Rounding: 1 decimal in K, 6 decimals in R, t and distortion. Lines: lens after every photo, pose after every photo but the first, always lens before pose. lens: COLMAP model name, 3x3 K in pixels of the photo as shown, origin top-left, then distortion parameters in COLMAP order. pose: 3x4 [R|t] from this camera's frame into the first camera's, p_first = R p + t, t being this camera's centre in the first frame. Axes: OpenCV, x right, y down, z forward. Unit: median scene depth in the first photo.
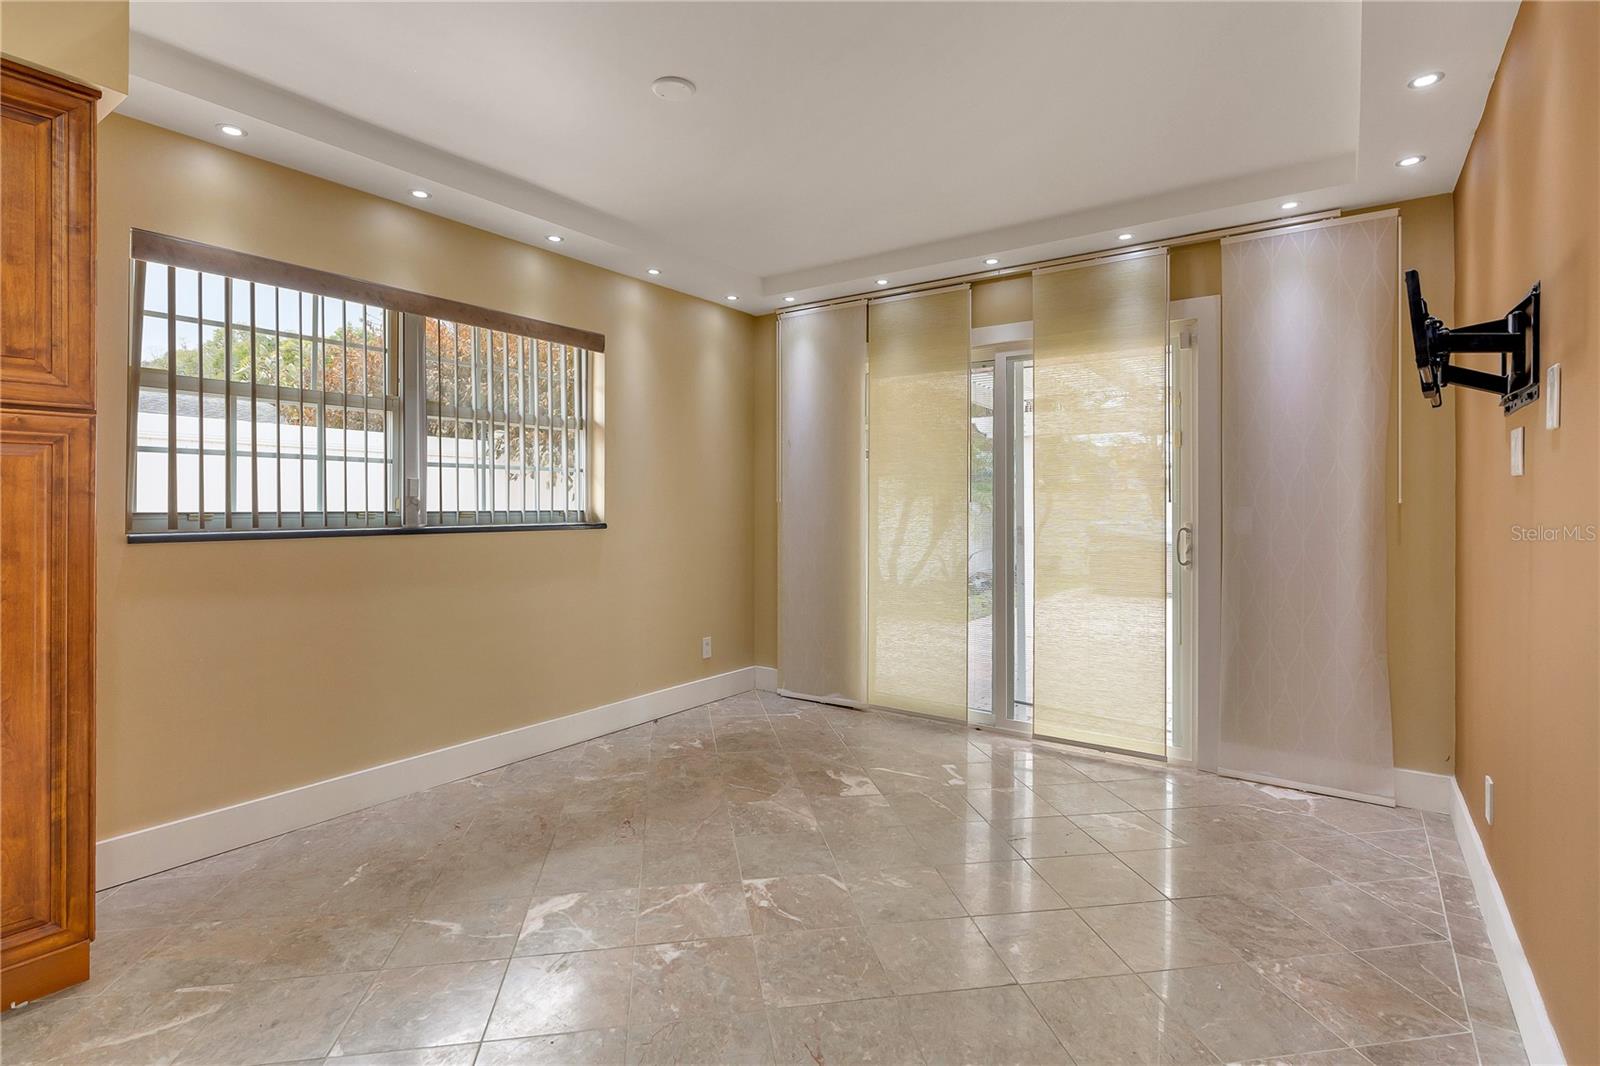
lens RADIAL K [[773.9, 0, 801.7], [0, 773.9, 517.6], [0, 0, 1]] dist [0.002568, 0.000247]
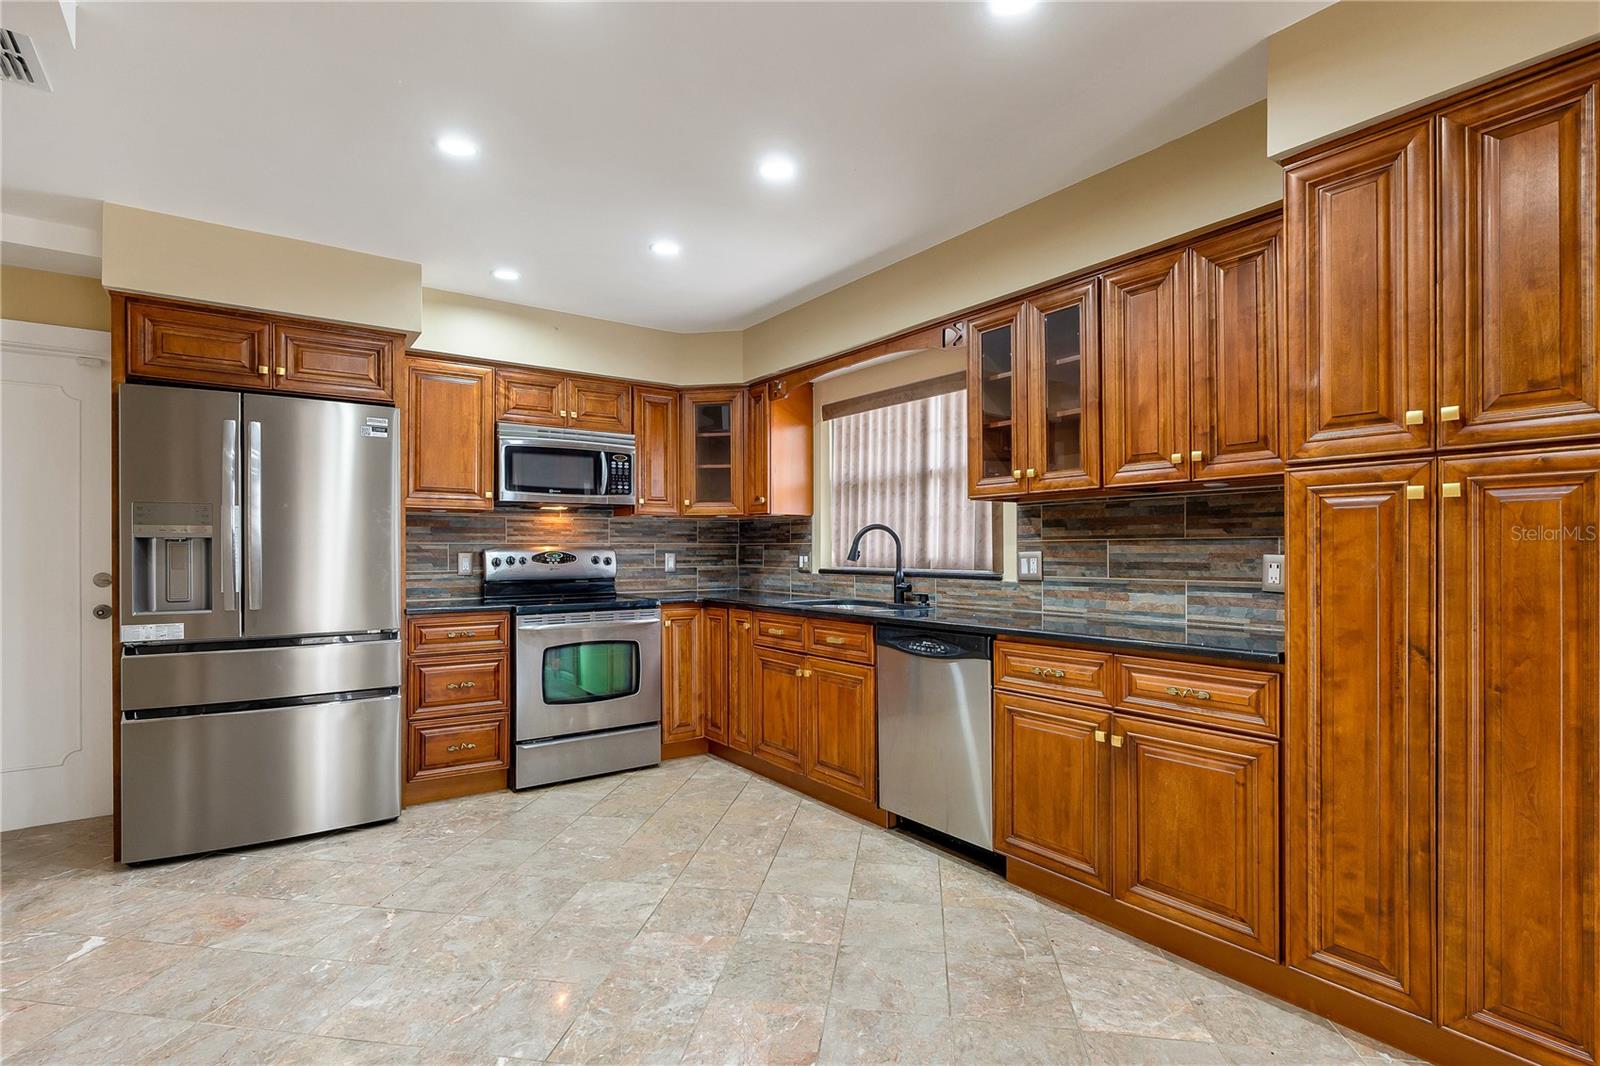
lens RADIAL K [[773.9, 0, 798.2], [0, 773.9, 545.9], [0, 0, 1]] dist [0.002568, 0.000247]
pose [[-0.323956, -0.001354, -0.946071, 0.116816], [-0.020910, 0.999765, 0.005730, -0.013314], [0.945841, 0.021639, -0.323908, 0.472752]]
